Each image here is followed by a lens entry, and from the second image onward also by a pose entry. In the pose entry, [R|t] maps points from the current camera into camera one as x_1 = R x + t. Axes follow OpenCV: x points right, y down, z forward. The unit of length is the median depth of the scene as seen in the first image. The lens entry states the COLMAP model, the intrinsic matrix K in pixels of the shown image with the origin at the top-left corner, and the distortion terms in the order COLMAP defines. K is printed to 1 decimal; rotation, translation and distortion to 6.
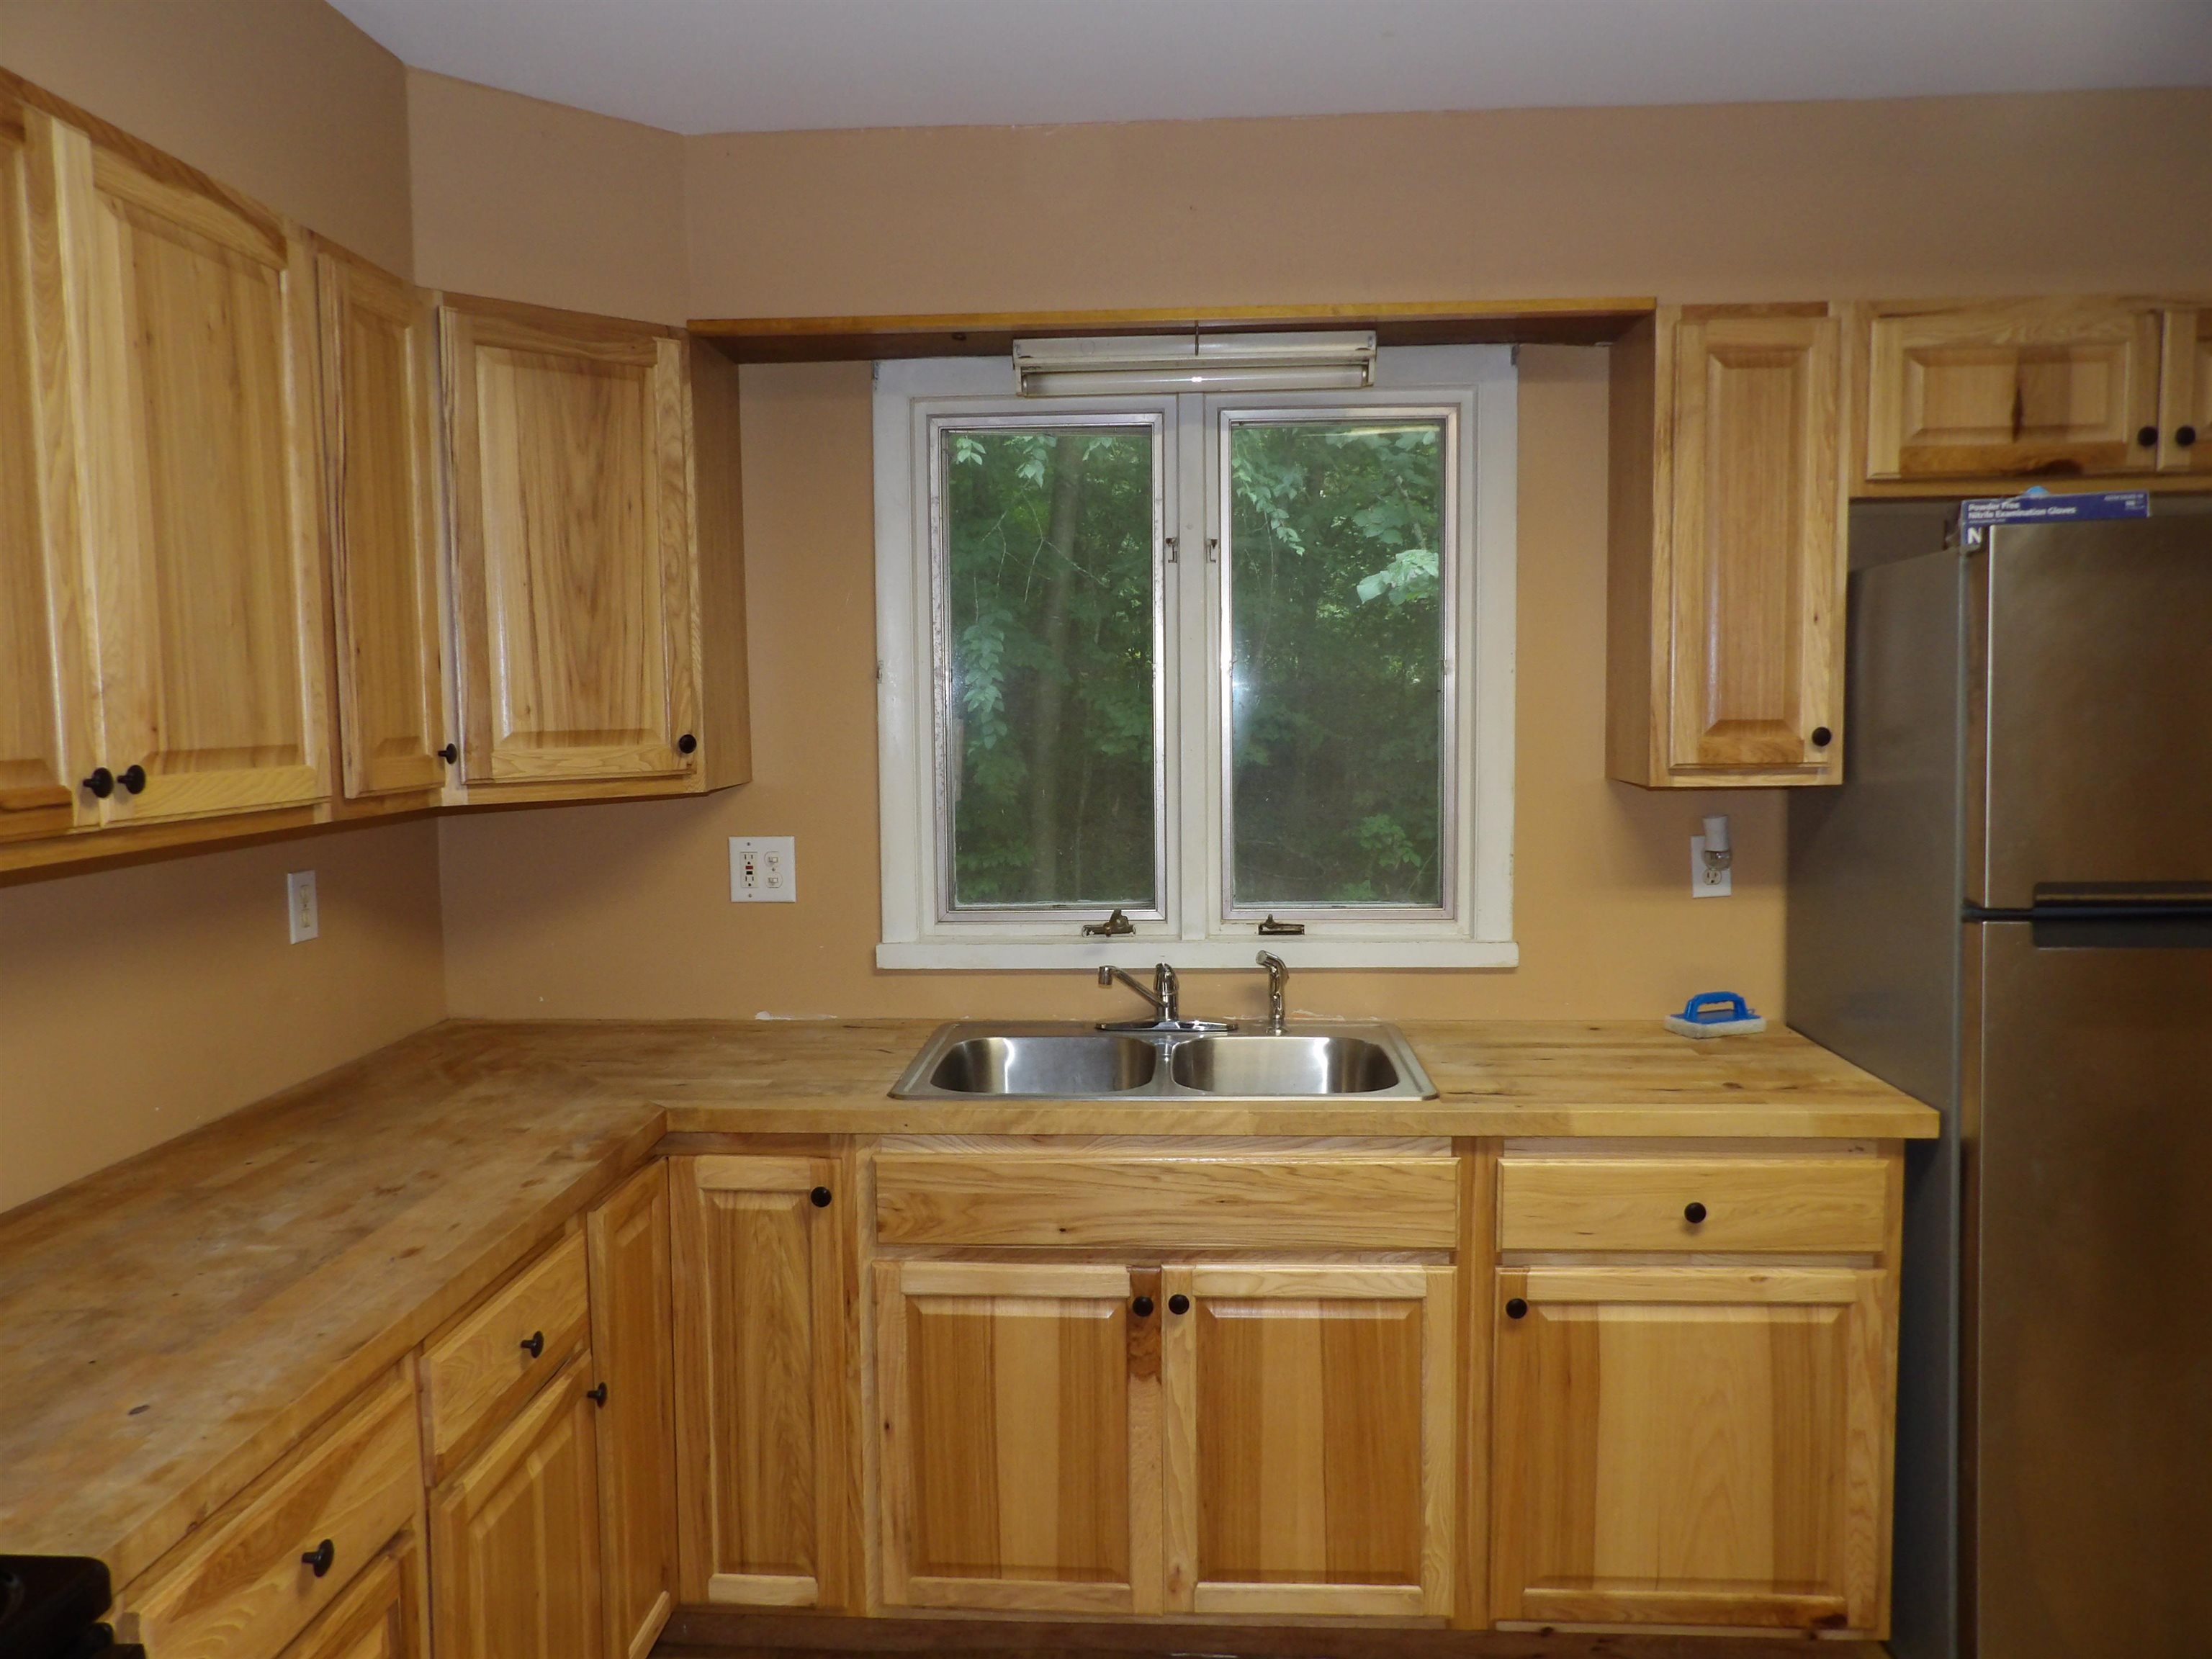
lens RADIAL K [[1585.1, 0, 1108.5], [0, 1585.1, 825.1], [0, 0, 1]] dist [-0.040340, 0.050941]
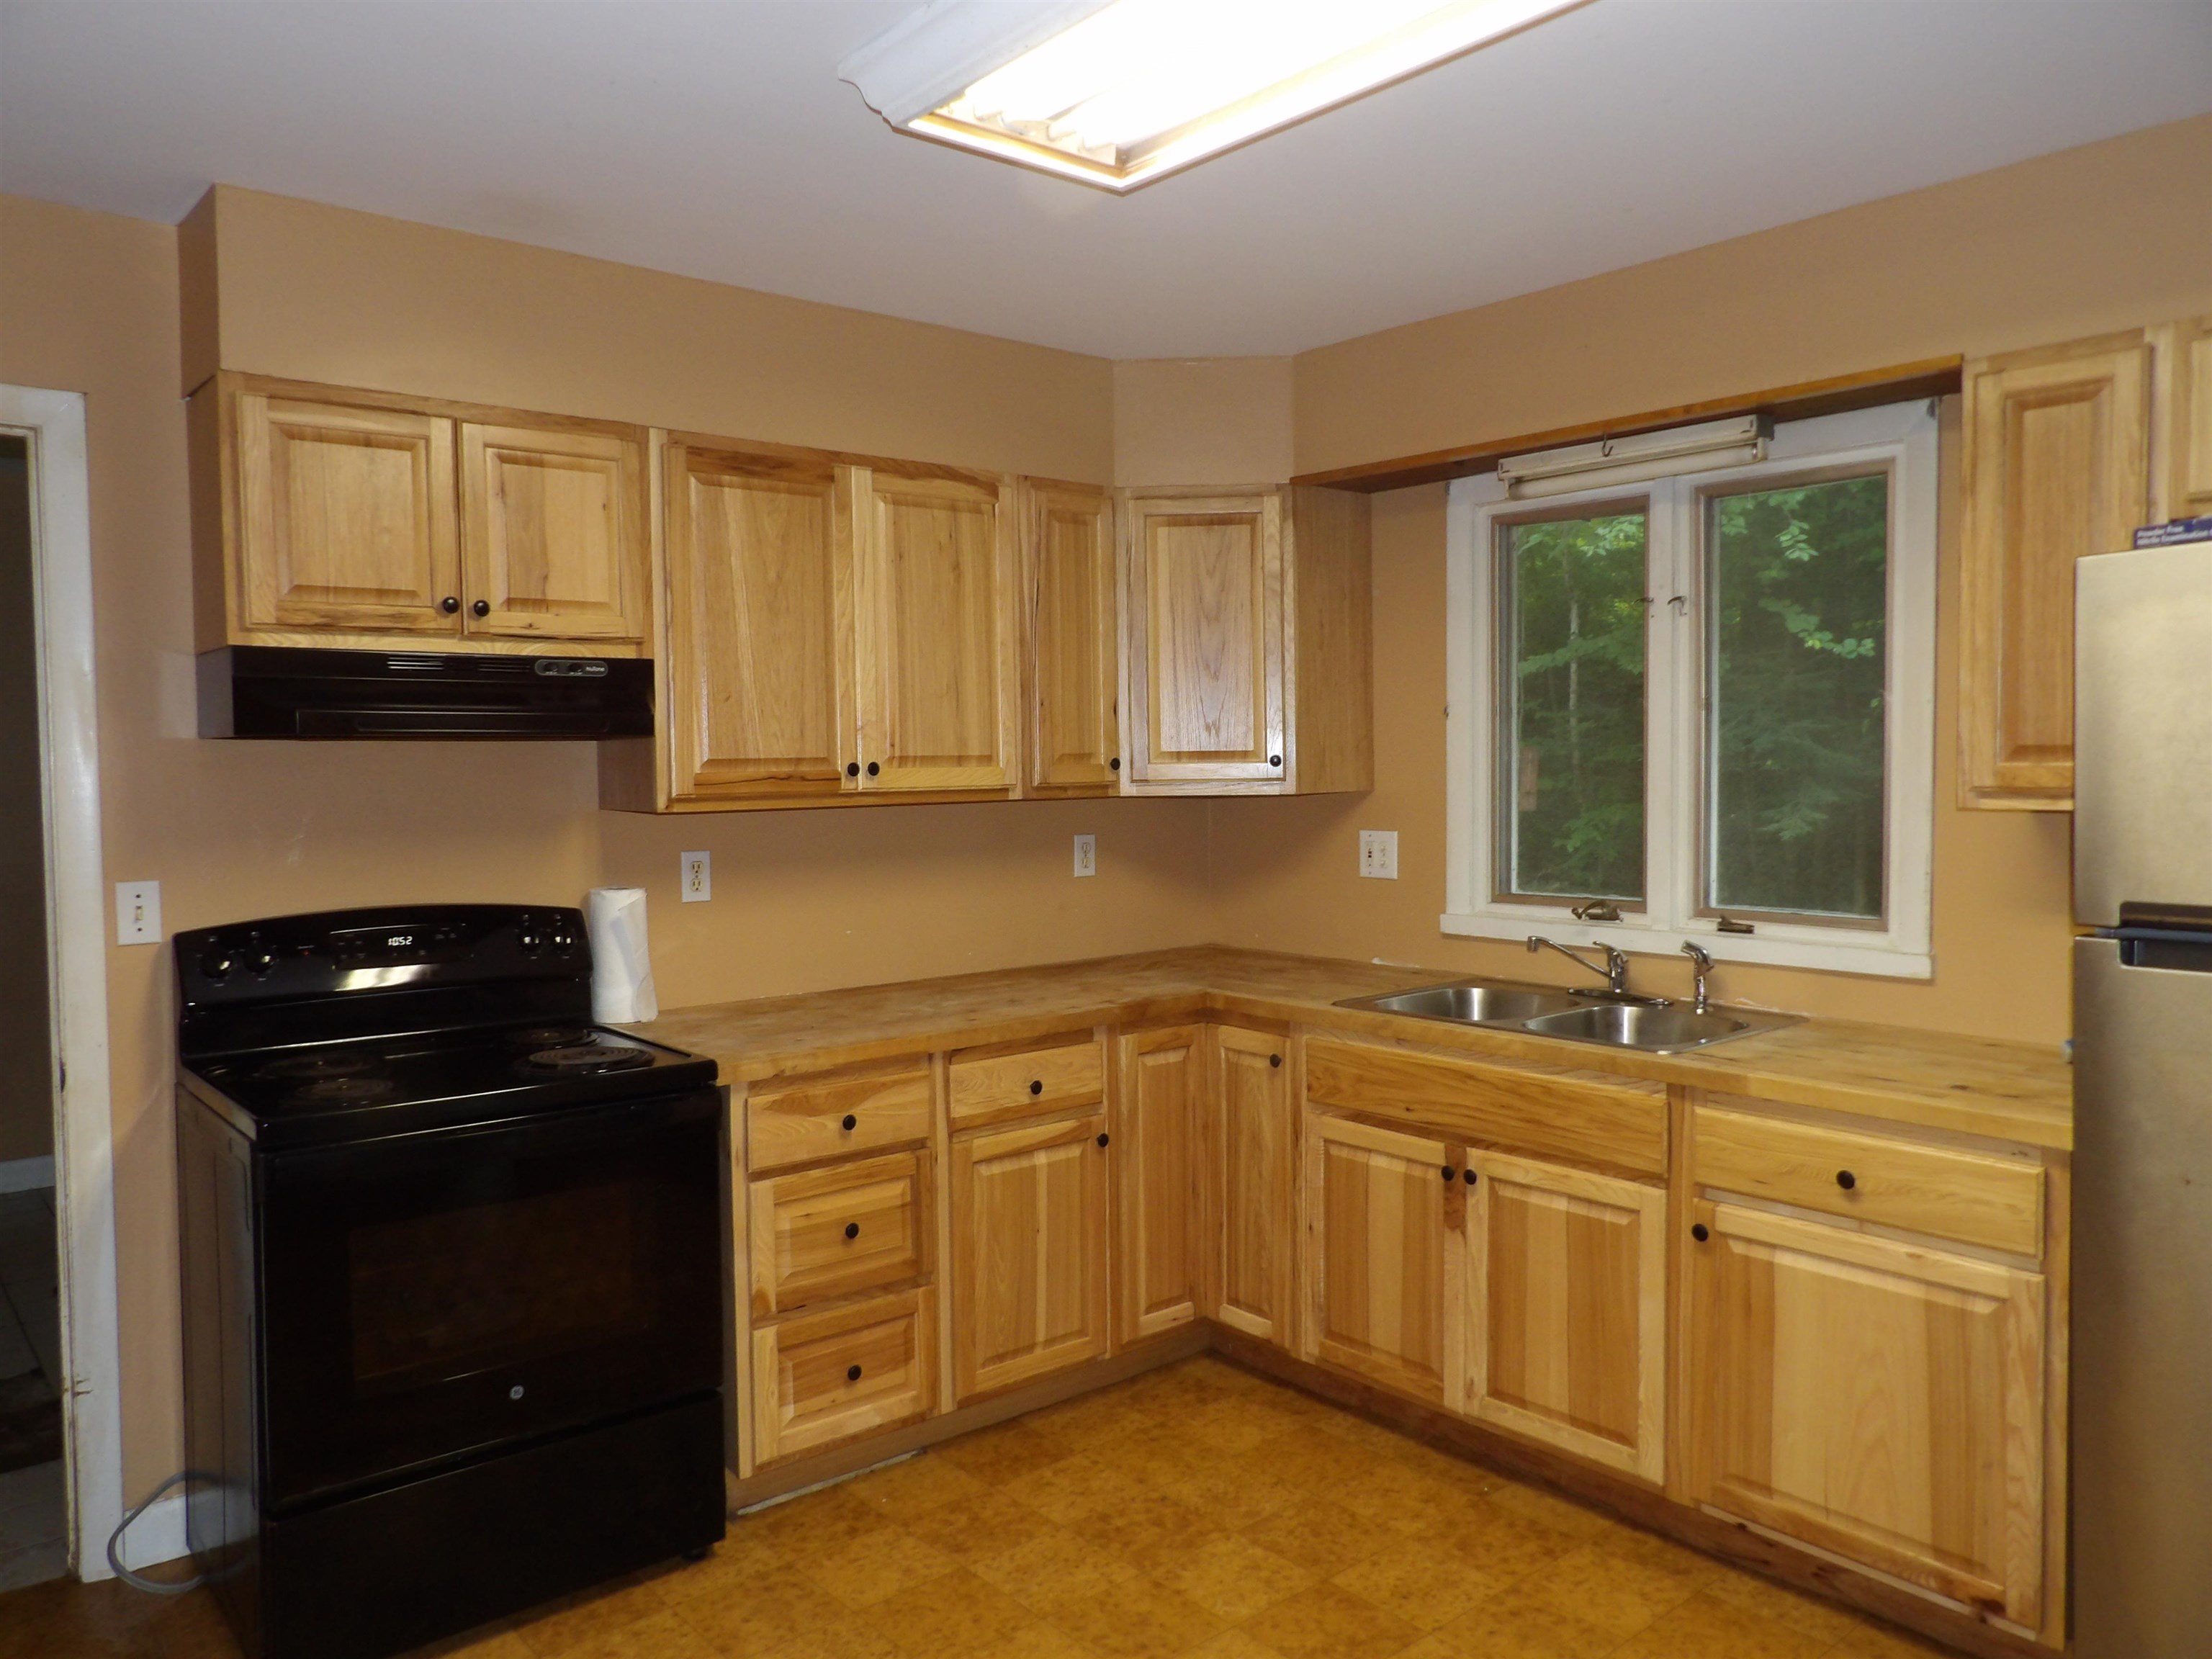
lens RADIAL K [[1585.1, 0, 1109.9], [0, 1585.1, 823.5], [0, 0, 1]] dist [-0.040340, 0.050941]
pose [[0.692109, 0.035822, -0.720904, 0.773891], [-0.054798, 0.998493, -0.002993, 0.022664], [0.719710, 0.041576, 0.693029, -0.162193]]
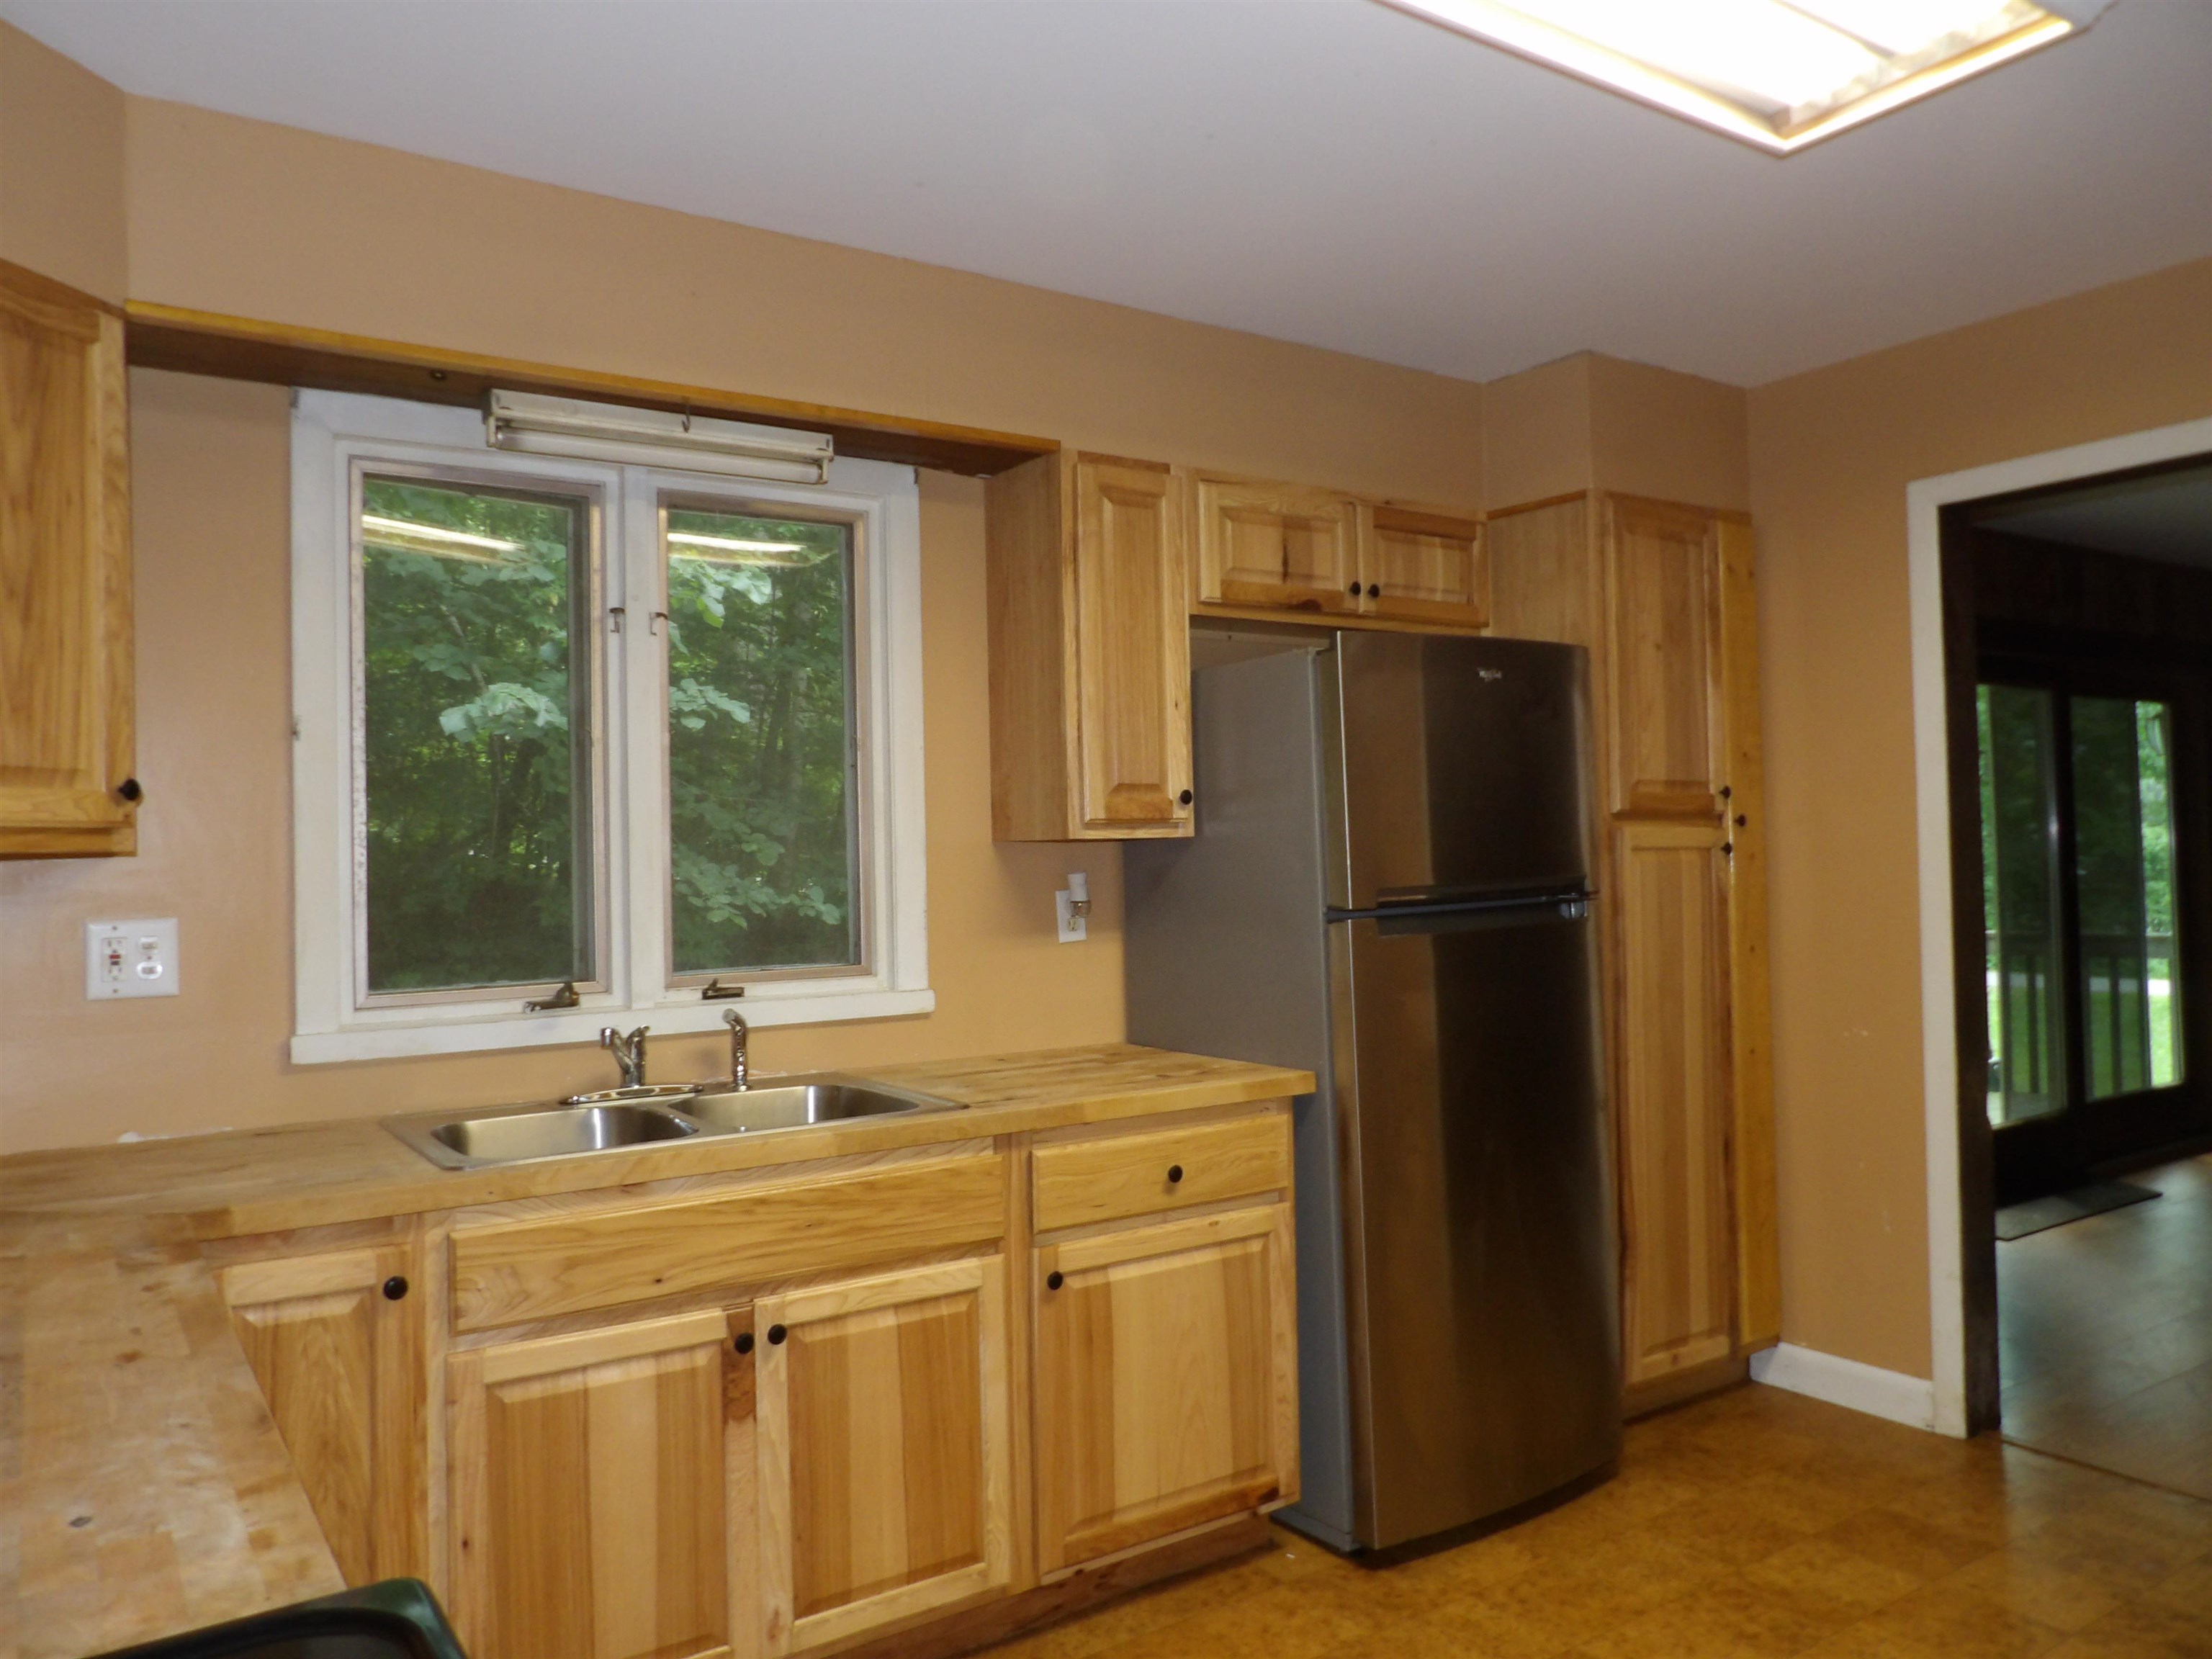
lens RADIAL K [[1585.1, 0, 1103.1], [0, 1585.1, 820.6], [0, 0, 1]] dist [-0.040340, 0.050941]
pose [[0.793641, 0.006178, 0.608356, -0.398591], [0.061174, 0.994070, -0.089900, 0.077514], [-0.605304, 0.108564, 0.788557, 0.037945]]
